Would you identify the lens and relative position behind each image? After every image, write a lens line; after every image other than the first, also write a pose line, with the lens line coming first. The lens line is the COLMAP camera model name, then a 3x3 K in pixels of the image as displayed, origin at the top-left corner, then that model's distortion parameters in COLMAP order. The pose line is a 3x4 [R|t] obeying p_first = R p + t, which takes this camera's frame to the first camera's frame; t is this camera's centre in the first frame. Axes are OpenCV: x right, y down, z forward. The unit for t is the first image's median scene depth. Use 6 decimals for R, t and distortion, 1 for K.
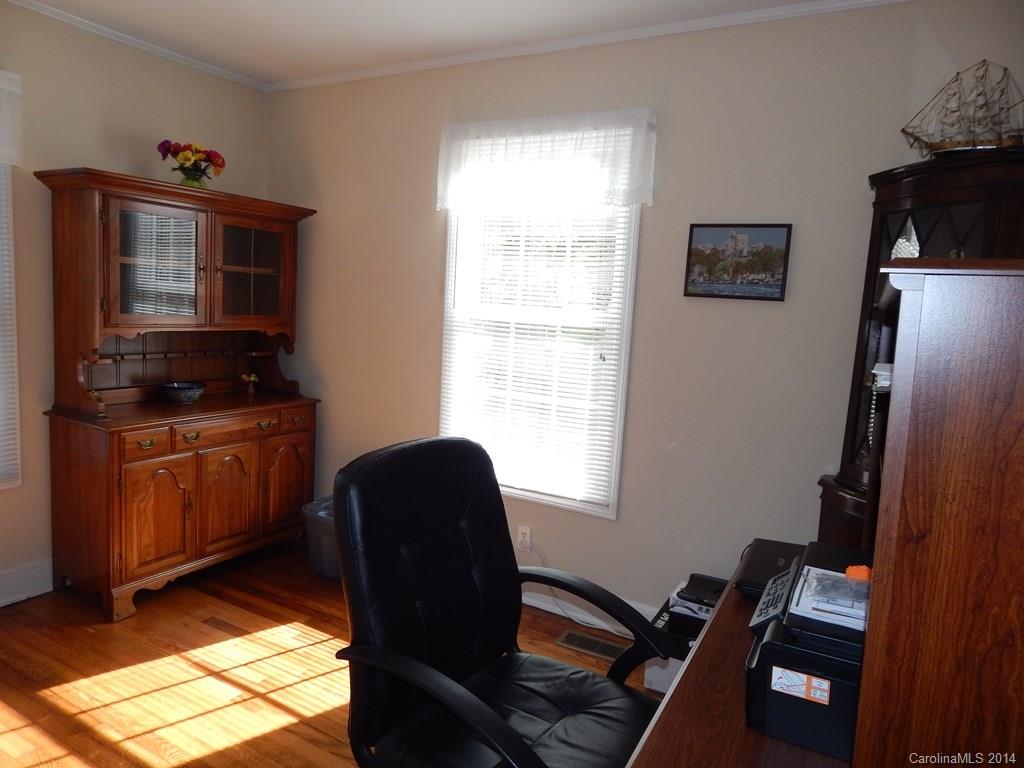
lens RADIAL K [[676.0, 0, 512.0], [0, 676.0, 384.0], [0, 0, 1]] dist [-0.001750, -0.001573]
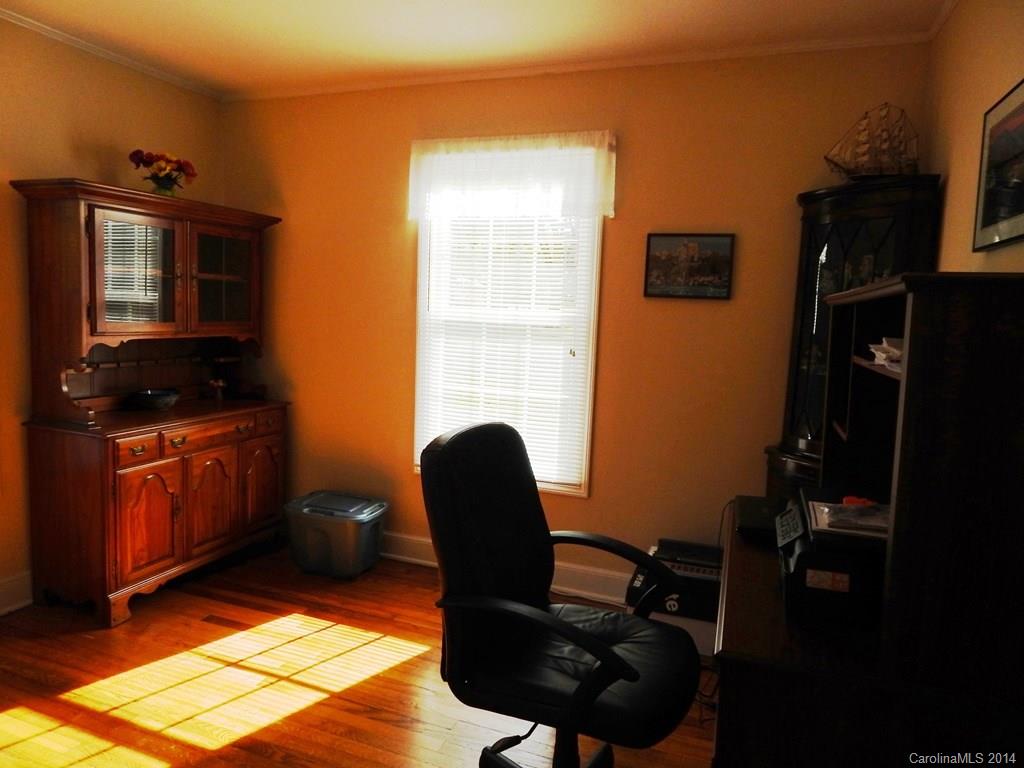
lens RADIAL K [[676.0, 0, 512.0], [0, 676.0, 384.0], [0, 0, 1]] dist [-0.001750, -0.001573]
pose [[0.988115, -0.033882, 0.149934, -0.137495], [0.034219, 0.999414, 0.000334, 0.008768], [-0.149858, 0.004800, 0.988696, -0.090191]]
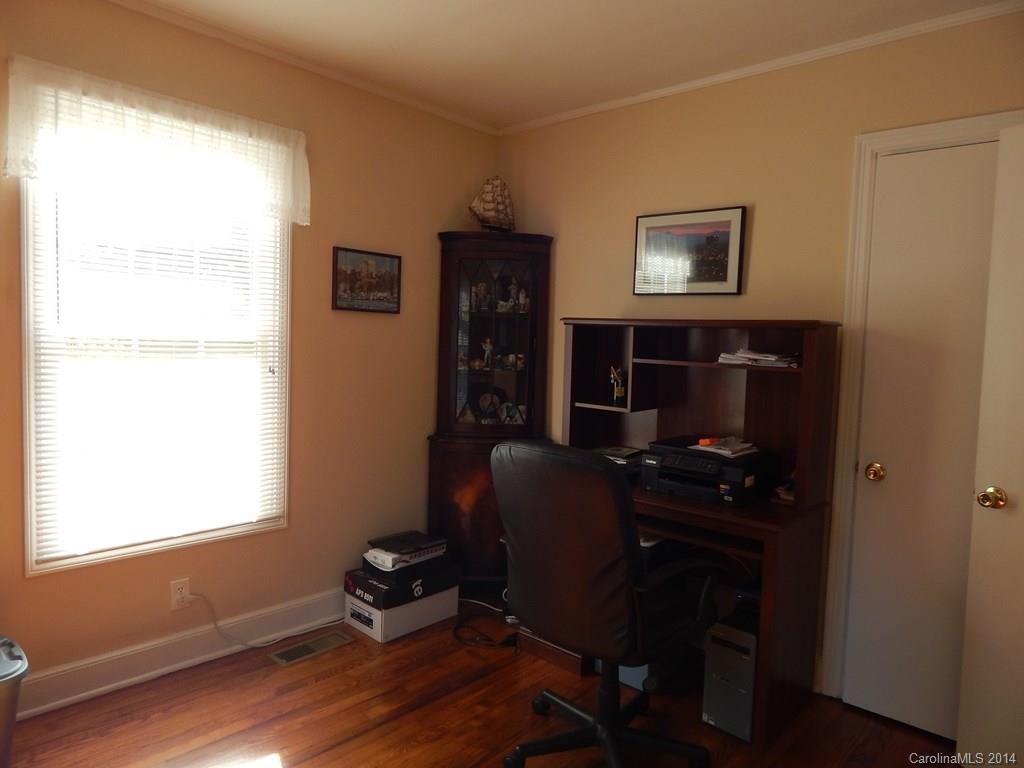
lens RADIAL K [[676.0, 0, 512.0], [0, 676.0, 384.0], [0, 0, 1]] dist [-0.001750, -0.001573]
pose [[0.240375, -0.115263, 0.963812, -0.765920], [0.090291, 0.991275, 0.096029, -0.085842], [-0.966472, 0.063941, 0.248685, 0.425439]]
